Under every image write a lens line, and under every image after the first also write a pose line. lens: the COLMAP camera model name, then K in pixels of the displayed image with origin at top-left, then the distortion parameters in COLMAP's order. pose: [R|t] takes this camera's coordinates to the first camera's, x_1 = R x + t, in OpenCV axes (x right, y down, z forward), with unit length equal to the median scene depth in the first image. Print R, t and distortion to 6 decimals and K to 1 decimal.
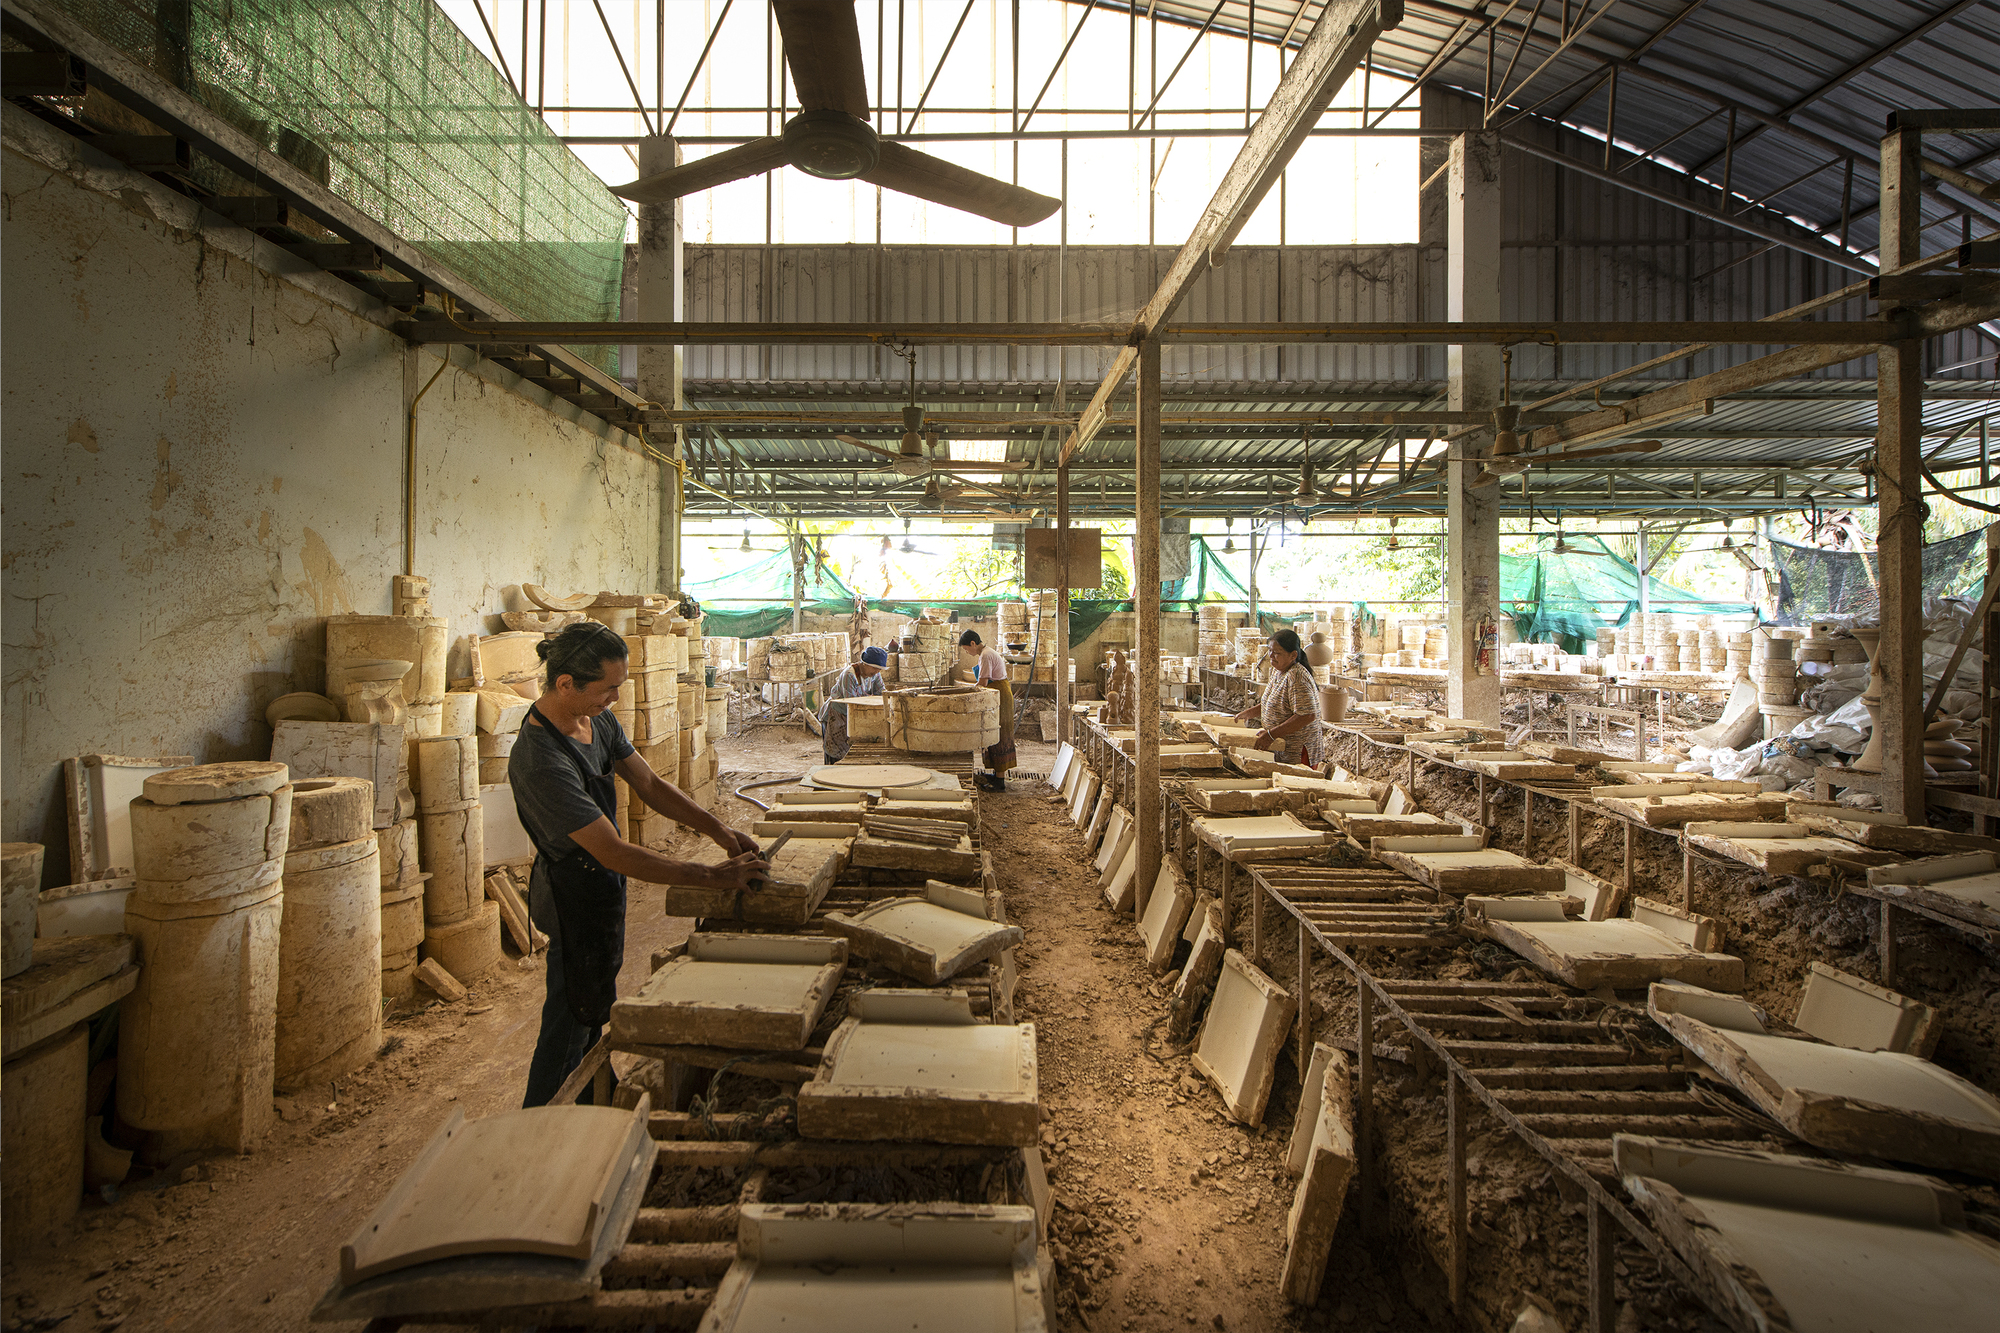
lens RADIAL K [[795.7, 0, 961.6], [0, 795.7, 613.3], [0, 0, 1]] dist [0.020495, -0.007909]
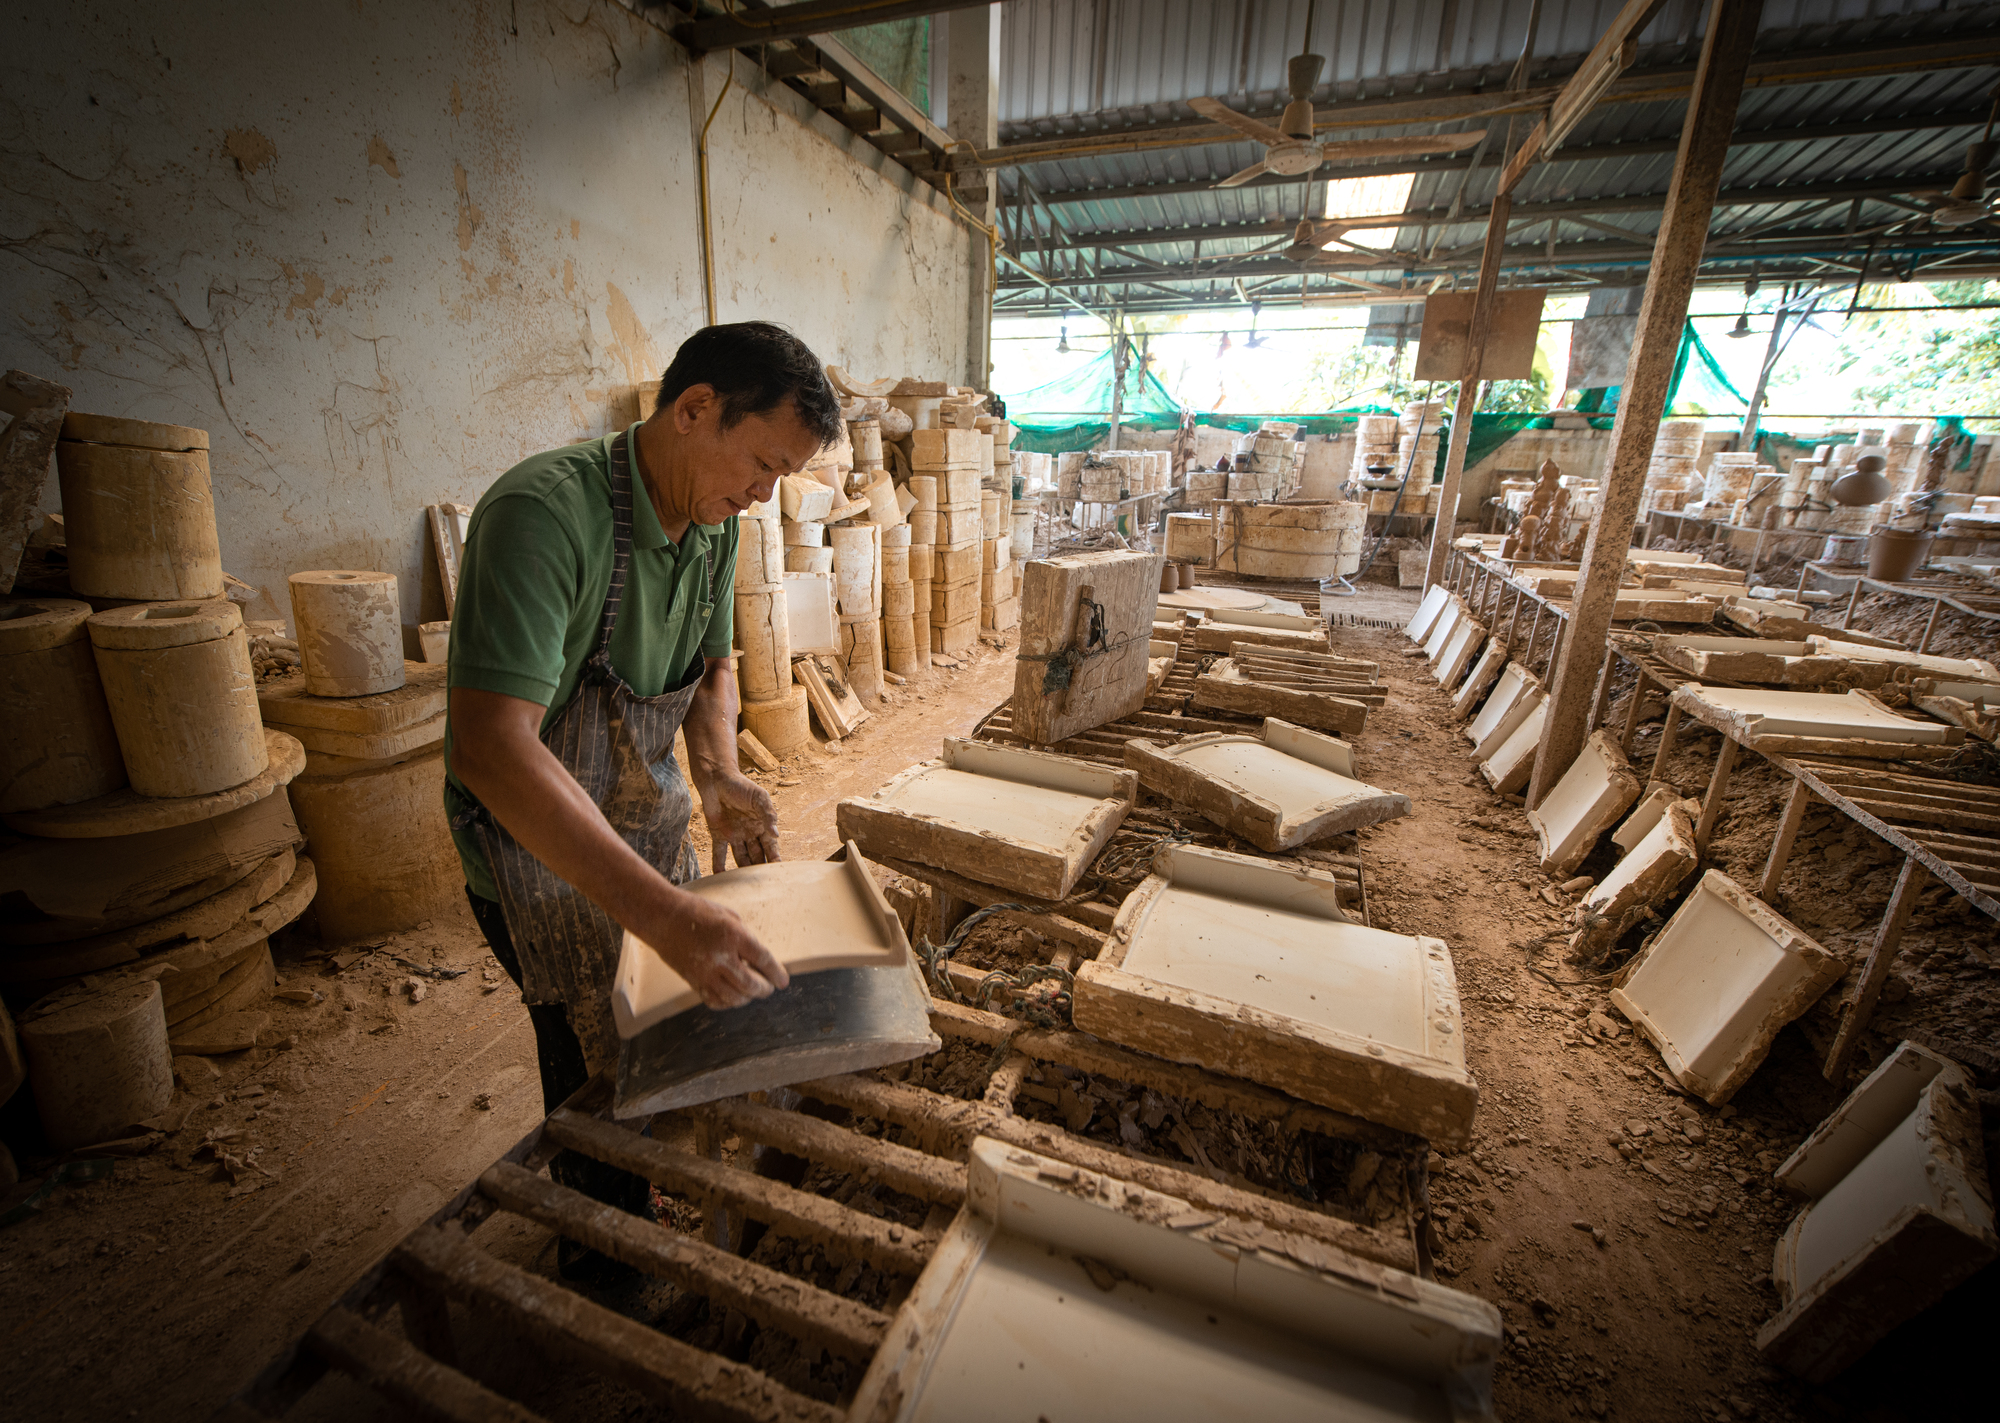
lens RADIAL K [[803.8, 0, 1000.0], [0, 803.8, 711.5], [0, 0, 1]] dist [0.000877, -0.000127]
pose [[0.943204, 0.123634, -0.308352, -0.030554], [-0.022033, 0.949409, 0.313269, 0.065556], [0.331483, -0.288683, 0.898210, 0.160844]]
